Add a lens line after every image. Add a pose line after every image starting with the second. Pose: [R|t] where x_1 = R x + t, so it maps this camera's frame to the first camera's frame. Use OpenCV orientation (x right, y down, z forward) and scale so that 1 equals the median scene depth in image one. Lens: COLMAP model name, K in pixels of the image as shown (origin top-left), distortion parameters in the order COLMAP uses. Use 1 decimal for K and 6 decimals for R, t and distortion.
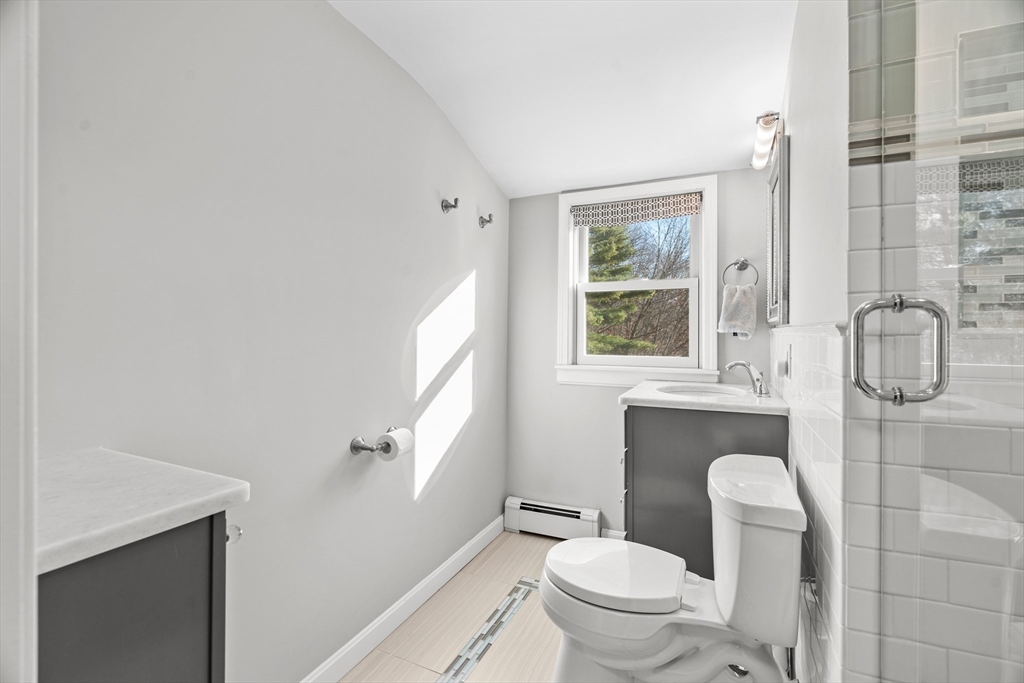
lens RADIAL K [[463.8, 0, 510.2], [0, 463.8, 326.7], [0, 0, 1]] dist [-0.000902, 0.000329]
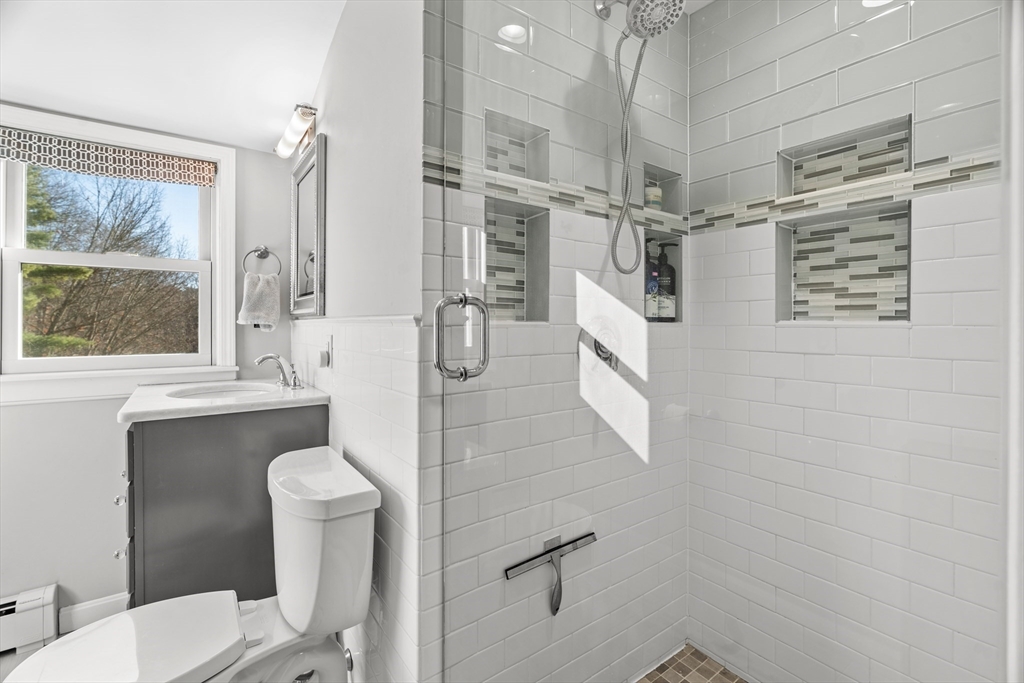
lens RADIAL K [[463.4, 0, 510.3], [0, 463.4, 322.5], [0, 0, 1]] dist [-0.003574, 0.000600]
pose [[0.499738, 0.002527, 0.866173, -0.080159], [-0.009635, 0.999950, 0.002641, 0.001958], [-0.866123, -0.009665, 0.499737, 0.104107]]
